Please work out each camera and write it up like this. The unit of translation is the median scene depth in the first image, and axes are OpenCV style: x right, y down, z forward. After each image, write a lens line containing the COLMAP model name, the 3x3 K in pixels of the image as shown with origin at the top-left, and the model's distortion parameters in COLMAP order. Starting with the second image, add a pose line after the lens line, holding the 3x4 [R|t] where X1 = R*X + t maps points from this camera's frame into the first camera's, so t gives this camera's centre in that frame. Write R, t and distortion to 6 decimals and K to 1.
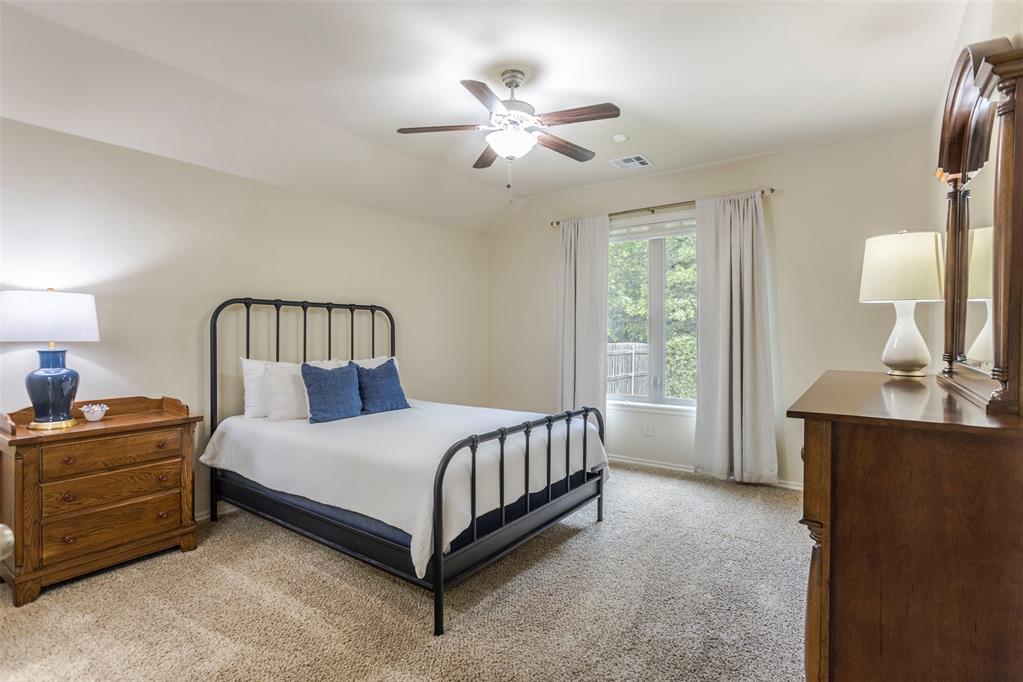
lens RADIAL K [[502.2, 0, 509.0], [0, 502.2, 340.1], [0, 0, 1]] dist [-0.003421, -0.000348]
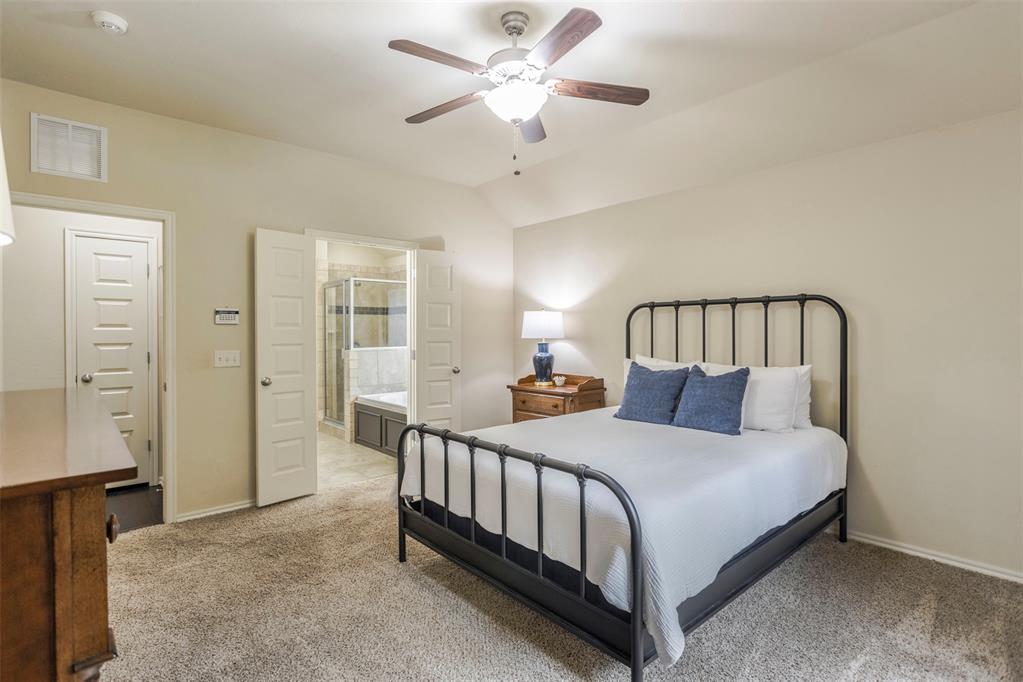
lens RADIAL K [[502.2, 0, 510.4], [0, 502.2, 332.5], [0, 0, 1]] dist [-0.003421, -0.000348]
pose [[-0.230196, 0.001094, -0.973144, 0.848139], [-0.010778, 0.999935, 0.003673, -0.021495], [0.973085, 0.011334, -0.230170, 1.232013]]
